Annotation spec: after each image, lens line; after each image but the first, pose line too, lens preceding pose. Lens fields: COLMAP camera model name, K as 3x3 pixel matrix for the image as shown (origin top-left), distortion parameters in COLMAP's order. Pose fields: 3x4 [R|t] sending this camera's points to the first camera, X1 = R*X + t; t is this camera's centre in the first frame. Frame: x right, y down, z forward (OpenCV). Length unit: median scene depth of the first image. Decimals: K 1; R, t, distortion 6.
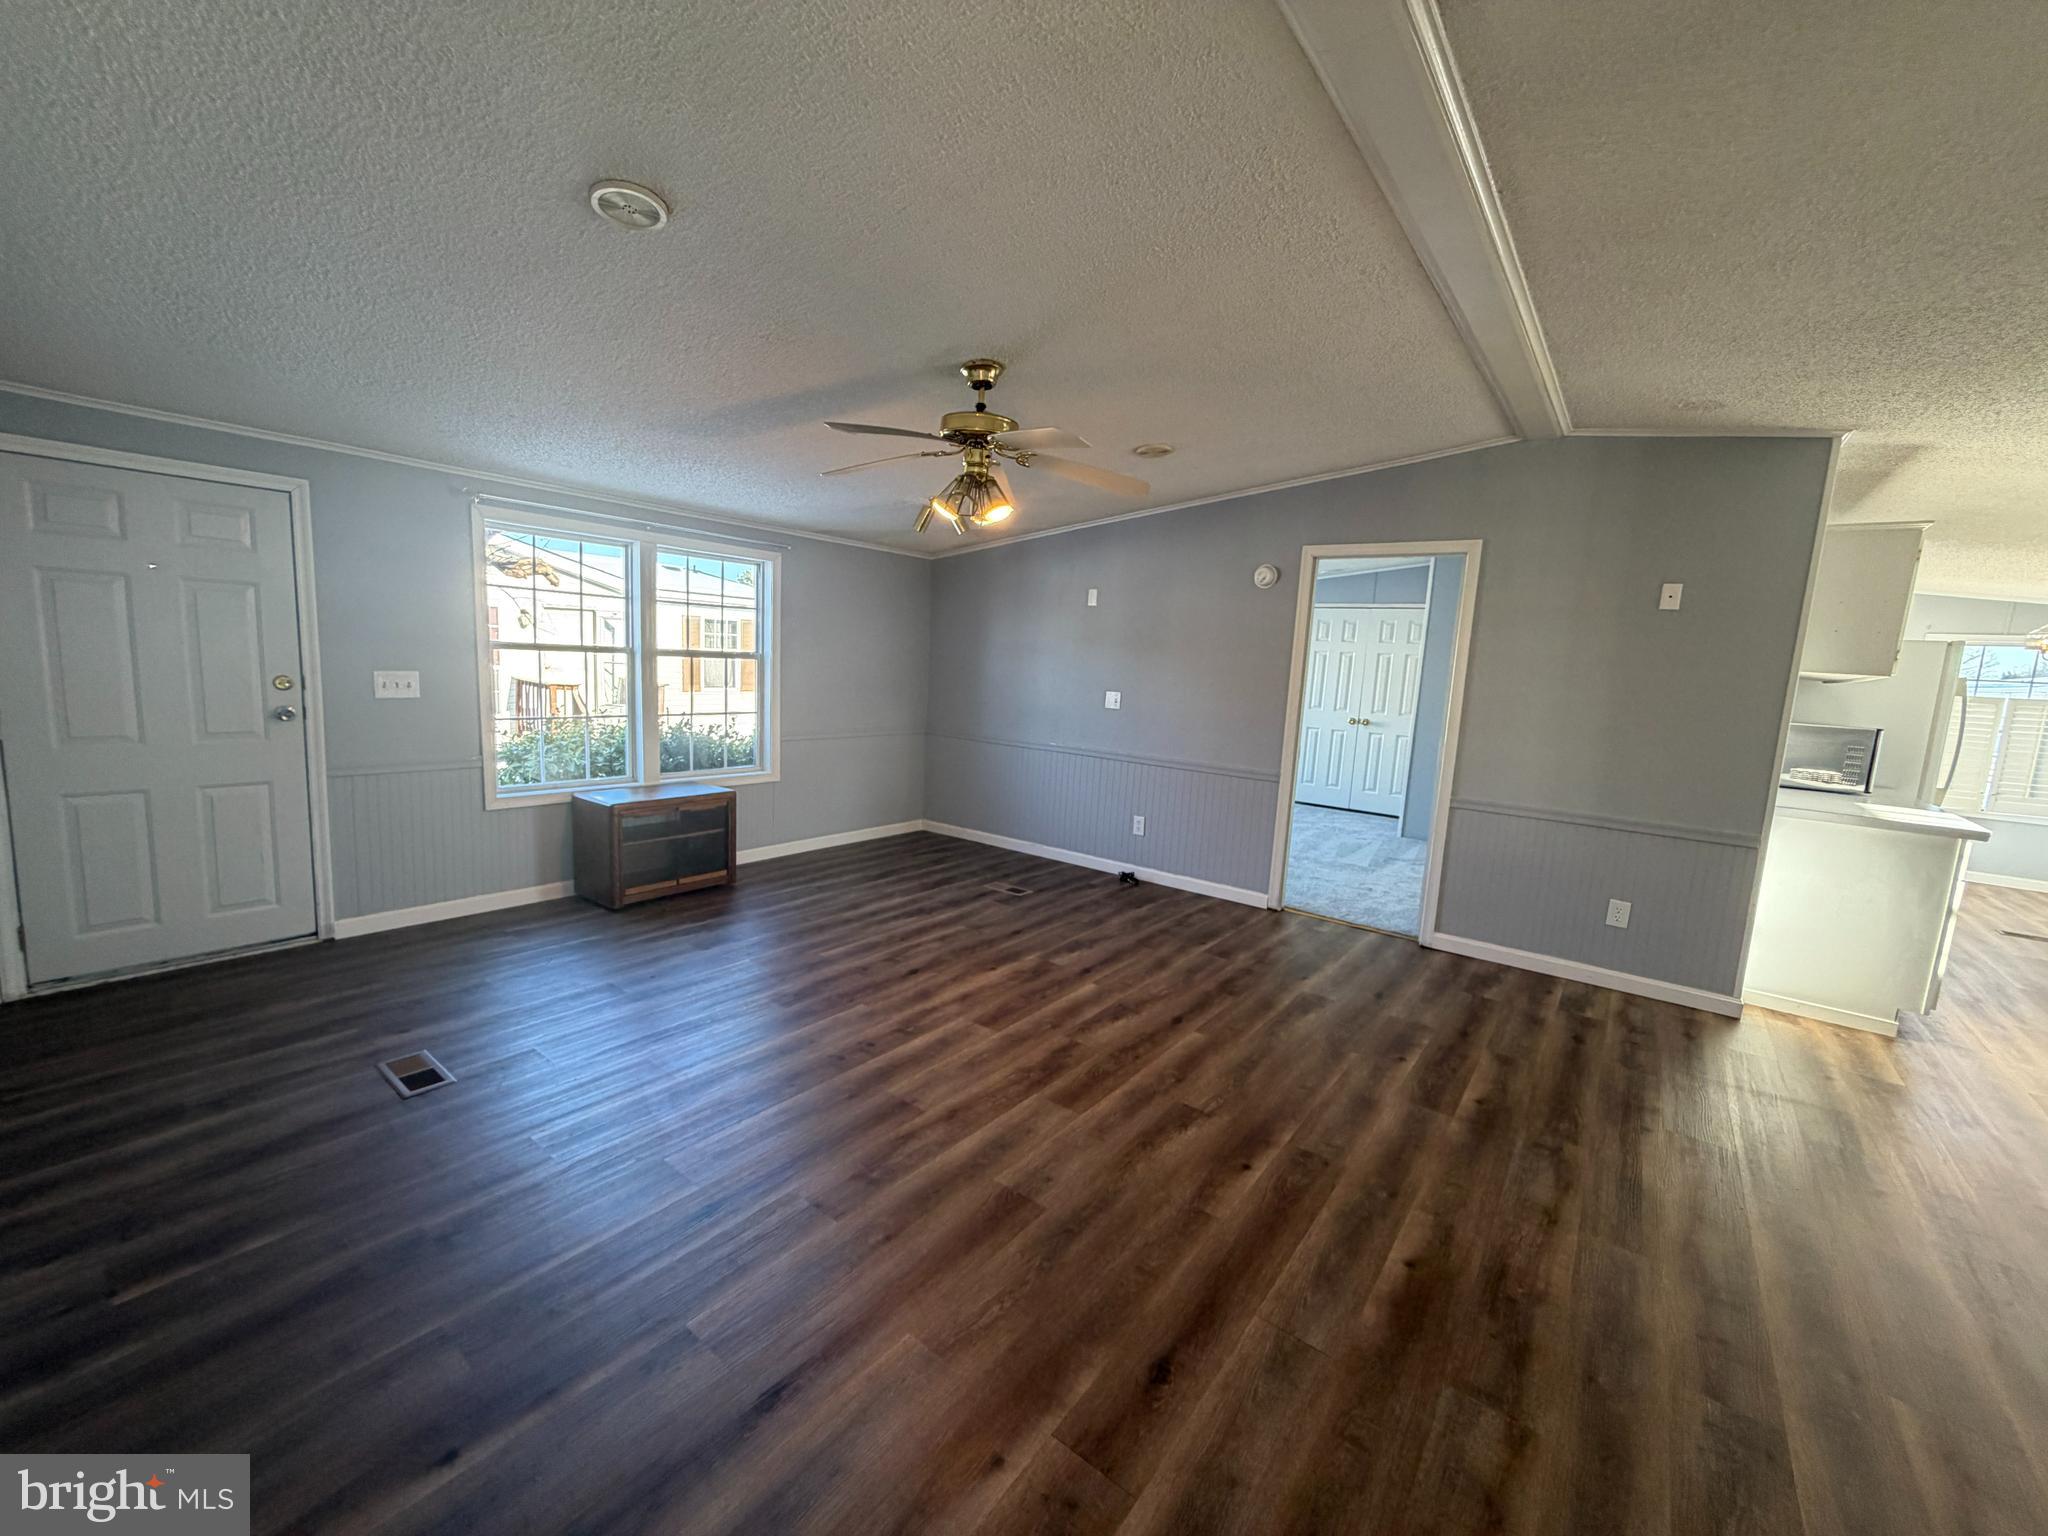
lens RADIAL K [[816.9, 0, 1022.7], [0, 816.9, 762.4], [0, 0, 1]] dist [0.002150, -0.000264]
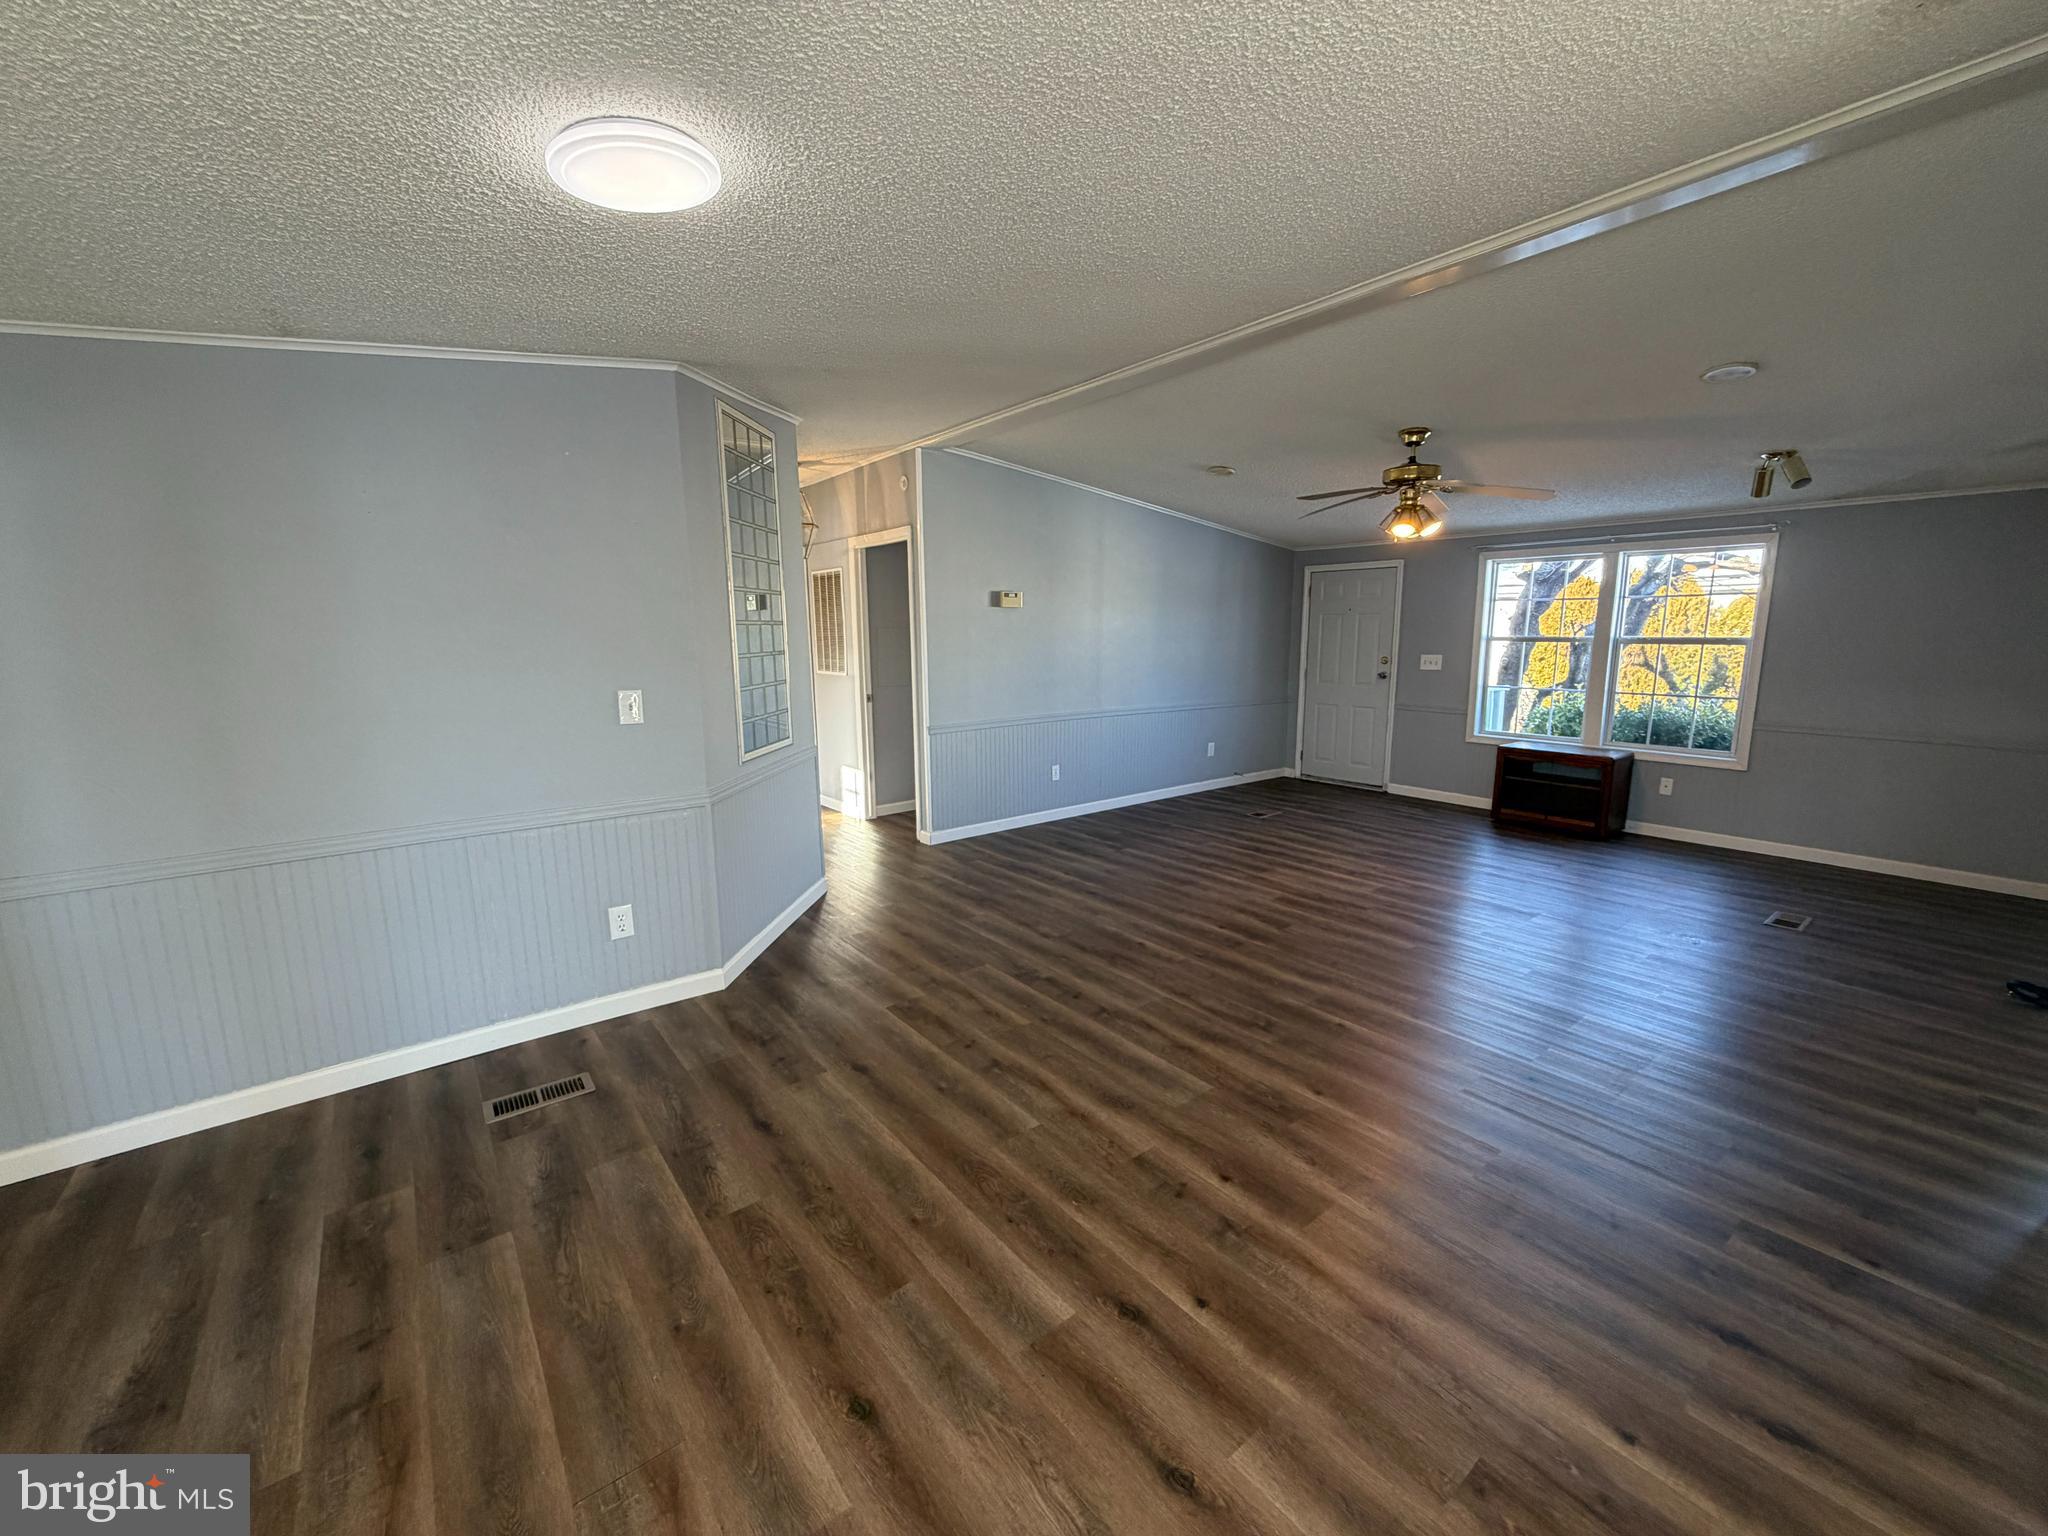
lens RADIAL K [[815.5, 0, 1019.9], [0, 815.5, 766.7], [0, 0, 1]] dist [-0.000943, -0.000043]
pose [[-0.252399, 0.108655, -0.961503, 1.258608], [-0.135131, 0.979980, 0.146215, -0.010005], [0.958141, 0.166834, -0.232663, 0.605019]]
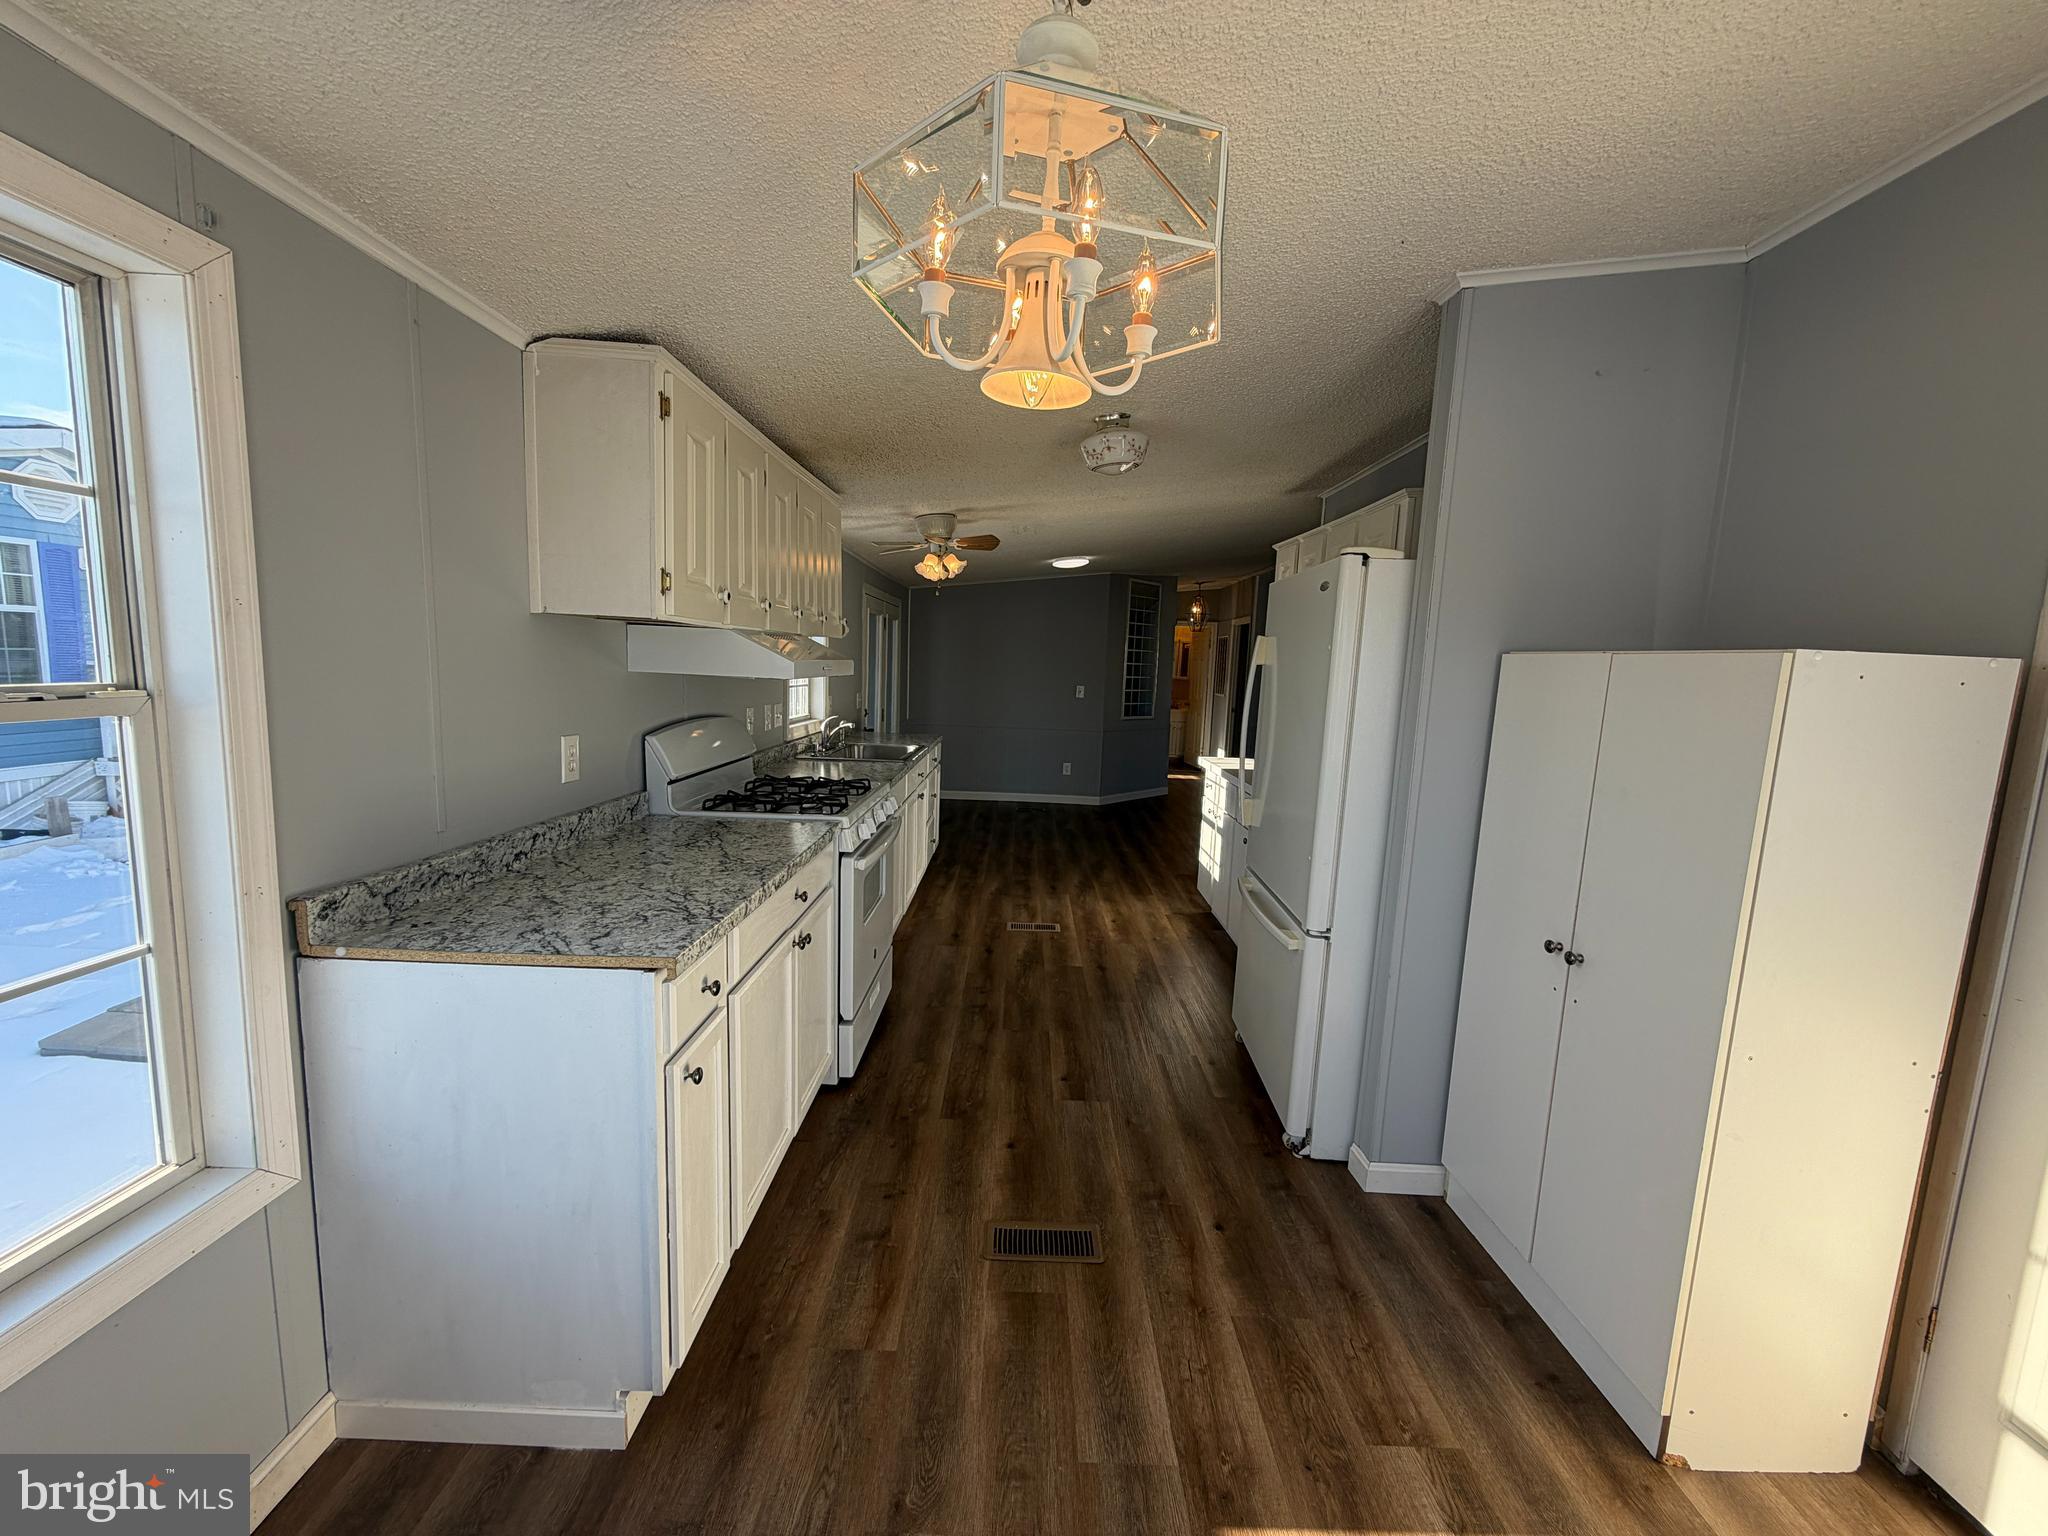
lens RADIAL K [[815.5, 0, 1019.9], [0, 815.5, 766.7], [0, 0, 1]] dist [-0.000943, -0.000043]
pose [[-0.791520, -0.010195, -0.611058, 2.094986], [-0.166452, 0.965657, 0.199498, -0.121982], [0.588039, 0.259618, -0.766034, 1.739627]]
